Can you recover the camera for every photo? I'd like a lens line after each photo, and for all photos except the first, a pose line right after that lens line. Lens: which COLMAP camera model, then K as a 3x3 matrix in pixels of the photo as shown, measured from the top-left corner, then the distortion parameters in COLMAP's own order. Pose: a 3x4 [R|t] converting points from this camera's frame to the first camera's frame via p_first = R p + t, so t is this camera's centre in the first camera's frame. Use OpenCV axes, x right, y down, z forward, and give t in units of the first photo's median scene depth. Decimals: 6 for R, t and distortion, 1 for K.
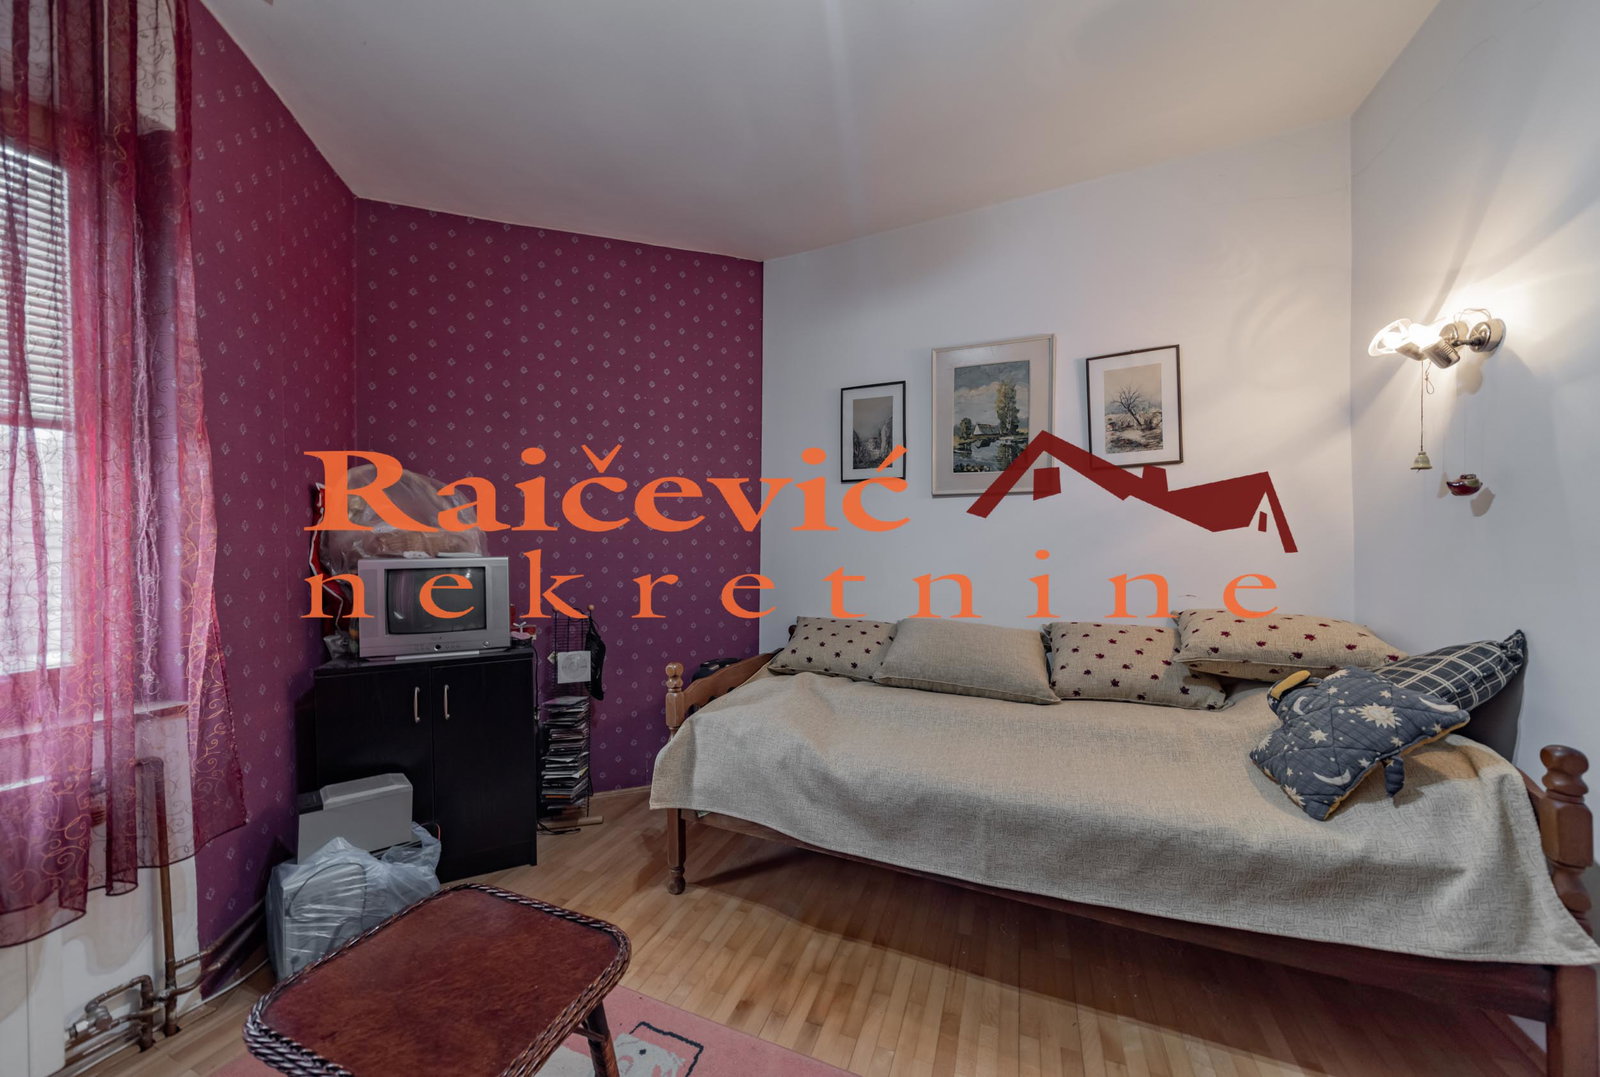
lens RADIAL K [[558.6, 0, 794.6], [0, 558.6, 550.3], [0, 0, 1]] dist [0.000983, -0.000105]
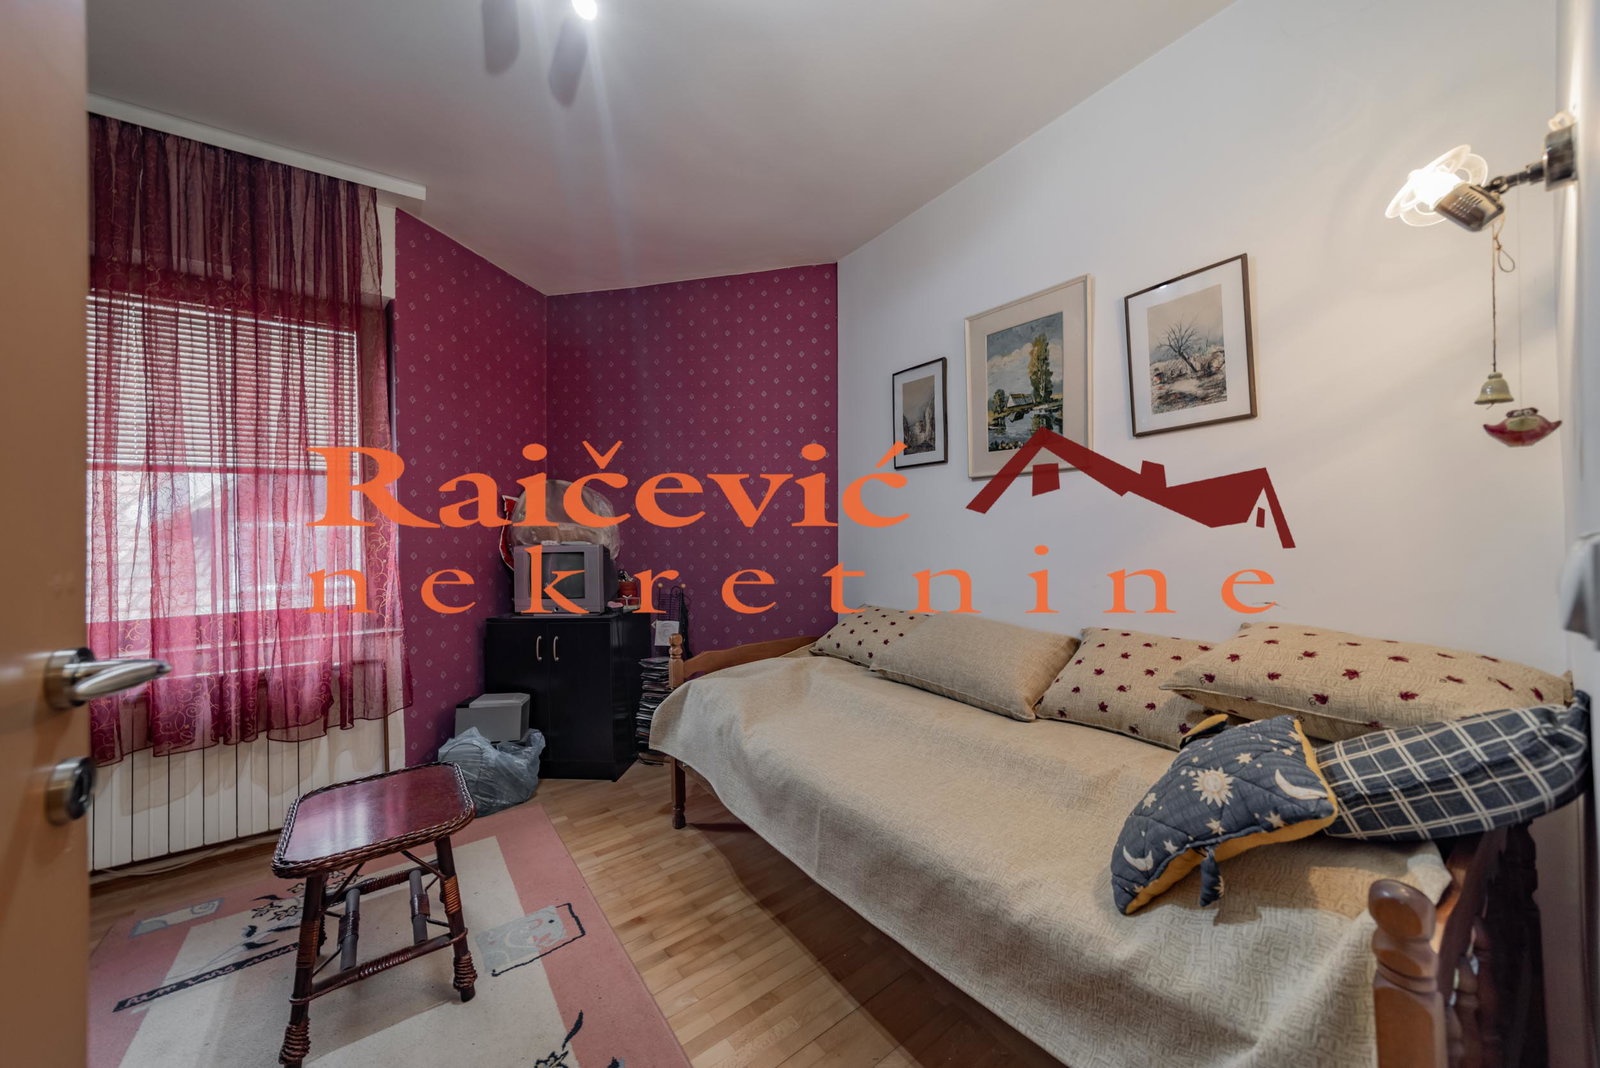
lens RADIAL K [[555.5, 0, 799.4], [0, 555.5, 532.8], [0, 0, 1]] dist [0.002560, 0.000397]
pose [[0.865410, -0.006593, -0.501022, 0.535039], [0.003725, 0.999970, -0.006725, -0.005325], [0.501051, 0.003953, 0.865409, 0.090209]]
